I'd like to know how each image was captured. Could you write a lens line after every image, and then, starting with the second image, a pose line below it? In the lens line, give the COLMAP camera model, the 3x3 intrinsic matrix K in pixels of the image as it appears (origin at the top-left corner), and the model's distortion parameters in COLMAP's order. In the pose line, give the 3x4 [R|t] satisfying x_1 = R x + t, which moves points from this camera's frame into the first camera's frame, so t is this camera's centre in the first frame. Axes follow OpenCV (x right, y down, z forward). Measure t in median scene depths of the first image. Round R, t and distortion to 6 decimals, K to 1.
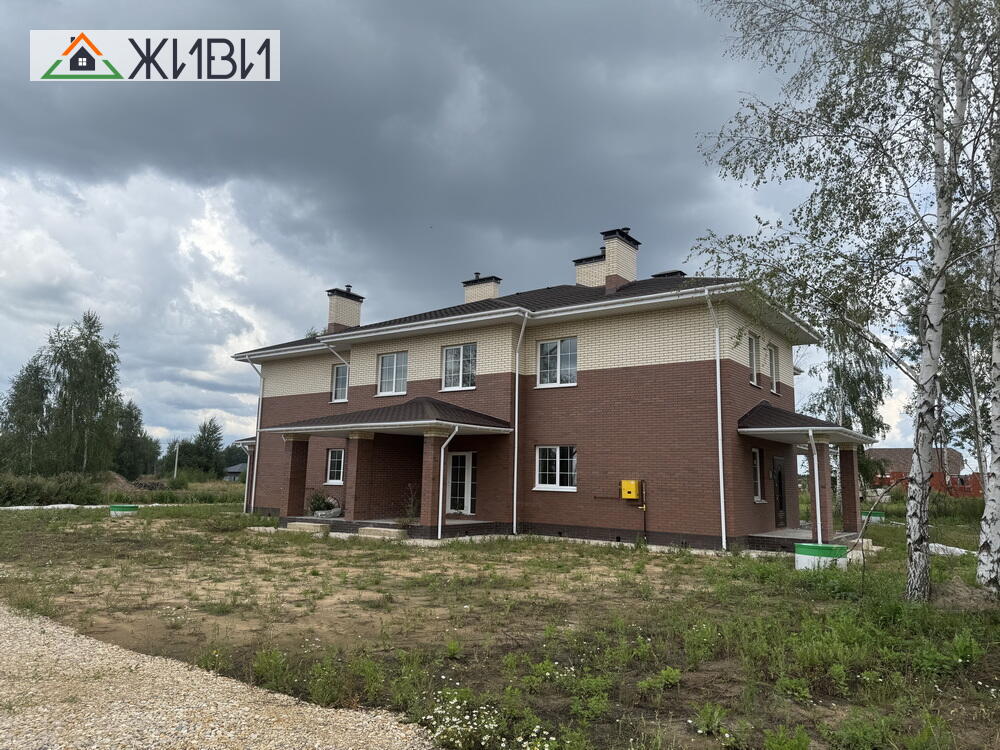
lens RADIAL K [[711.3, 0, 500.0], [0, 711.3, 375.0], [0, 0, 1]] dist [0.119935, -0.217184]
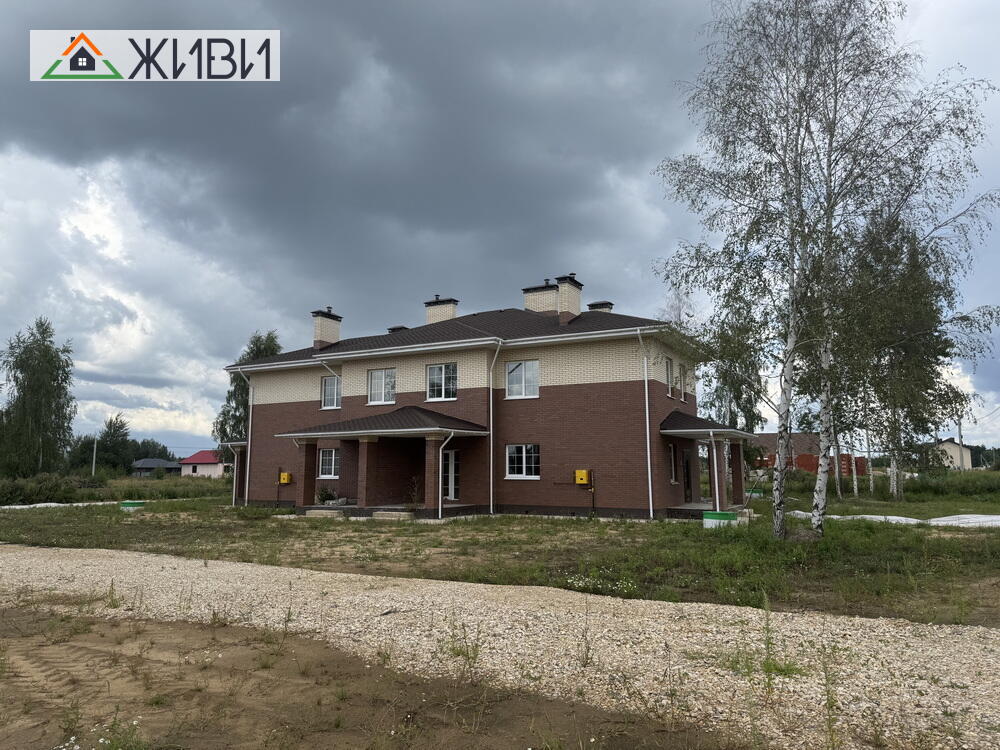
lens RADIAL K [[711.3, 0, 500.0], [0, 711.3, 375.0], [0, 0, 1]] dist [0.119935, -0.217184]
pose [[0.990538, -0.005658, 0.137123, -0.128819], [0.003353, 0.999849, 0.017033, -0.044980], [-0.137199, -0.016412, 0.990408, -0.248722]]
